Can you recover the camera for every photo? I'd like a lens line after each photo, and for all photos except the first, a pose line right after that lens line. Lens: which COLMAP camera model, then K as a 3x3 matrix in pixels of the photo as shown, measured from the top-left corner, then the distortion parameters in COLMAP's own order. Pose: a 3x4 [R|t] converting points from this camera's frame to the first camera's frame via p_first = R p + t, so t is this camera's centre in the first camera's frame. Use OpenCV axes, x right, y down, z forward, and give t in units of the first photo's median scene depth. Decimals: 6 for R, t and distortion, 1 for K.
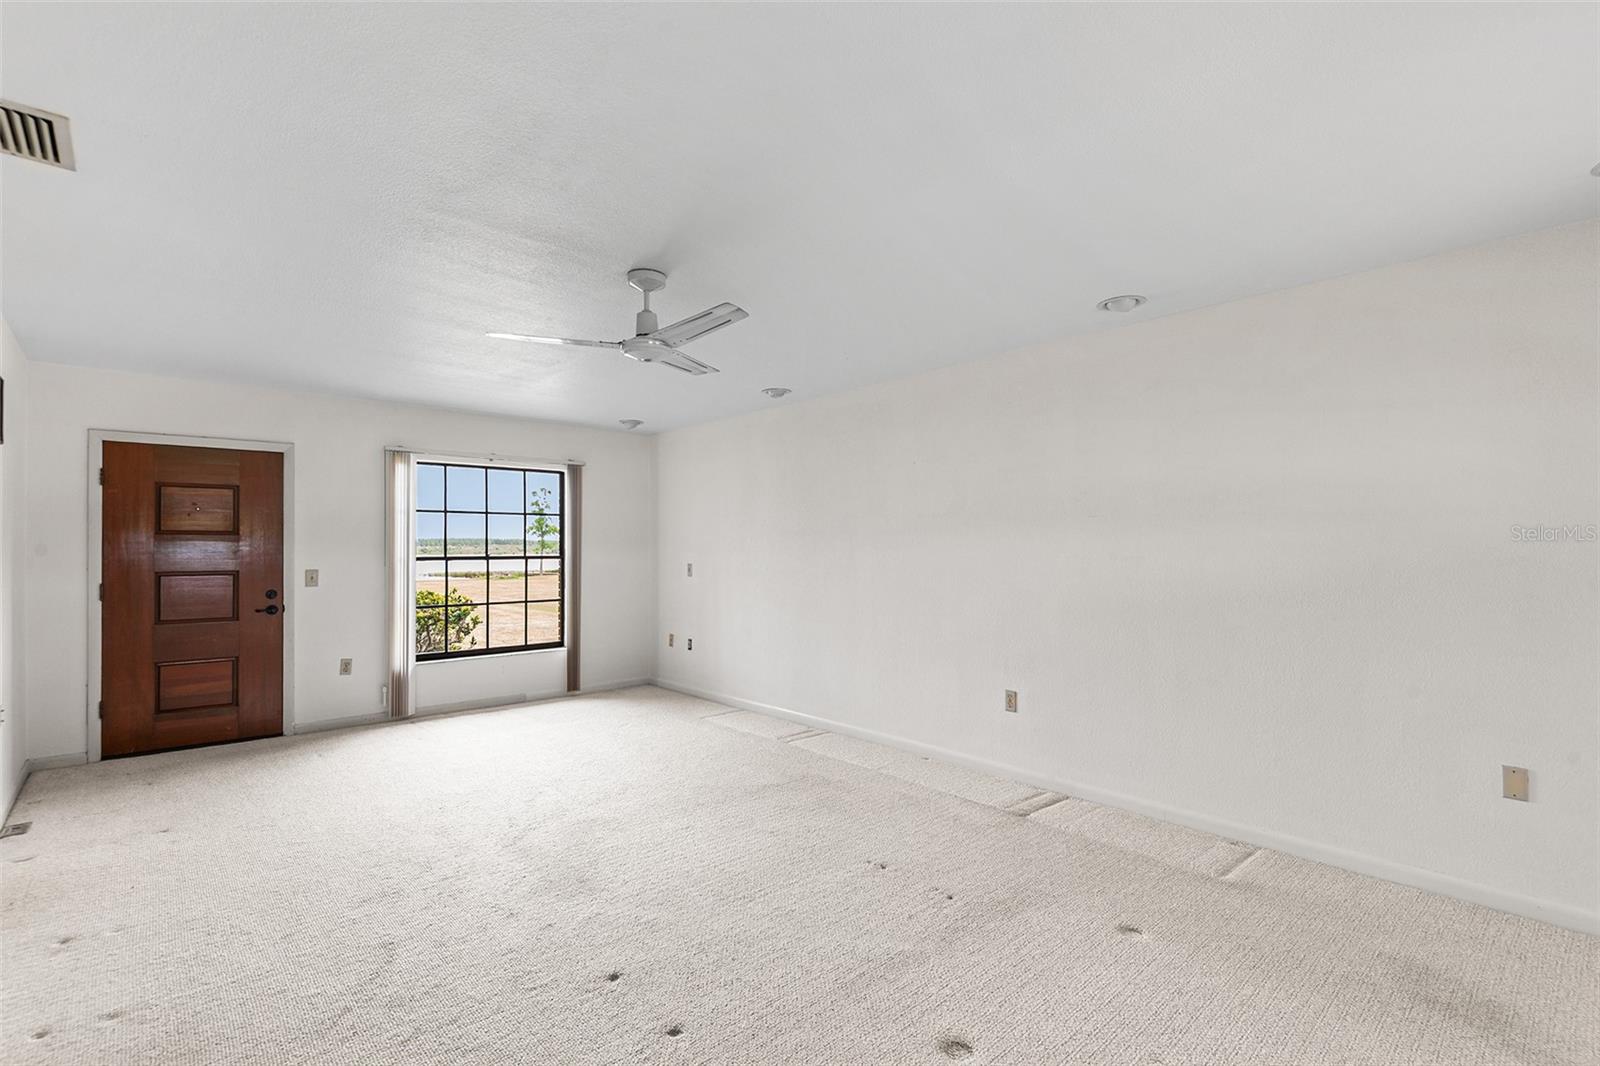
lens RADIAL K [[741.8, 0, 803.9], [0, 741.8, 551.2], [0, 0, 1]] dist [0.039503, -0.023147]
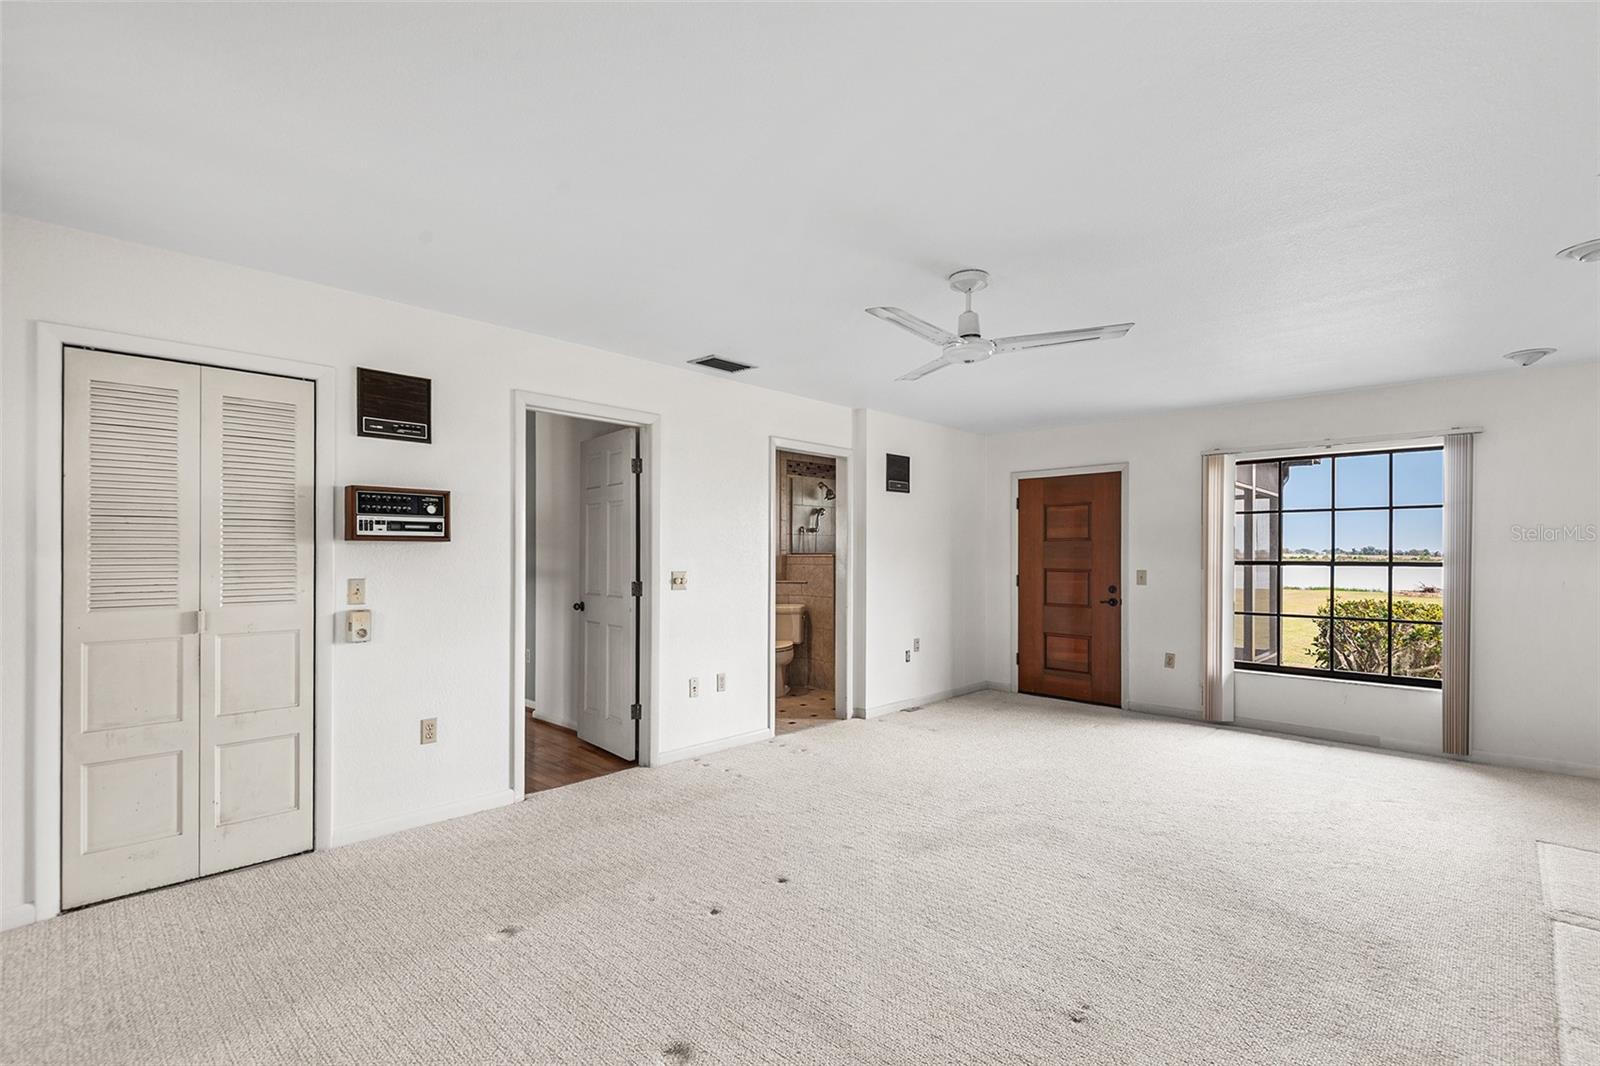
lens RADIAL K [[741.8, 0, 803.9], [0, 741.8, 551.2], [0, 0, 1]] dist [0.039503, -0.023147]
pose [[0.063749, -0.001124, -0.997965, 0.452902], [-0.005835, 0.999982, -0.001499, 0.000582], [0.997949, 0.005918, 0.063742, 0.417152]]
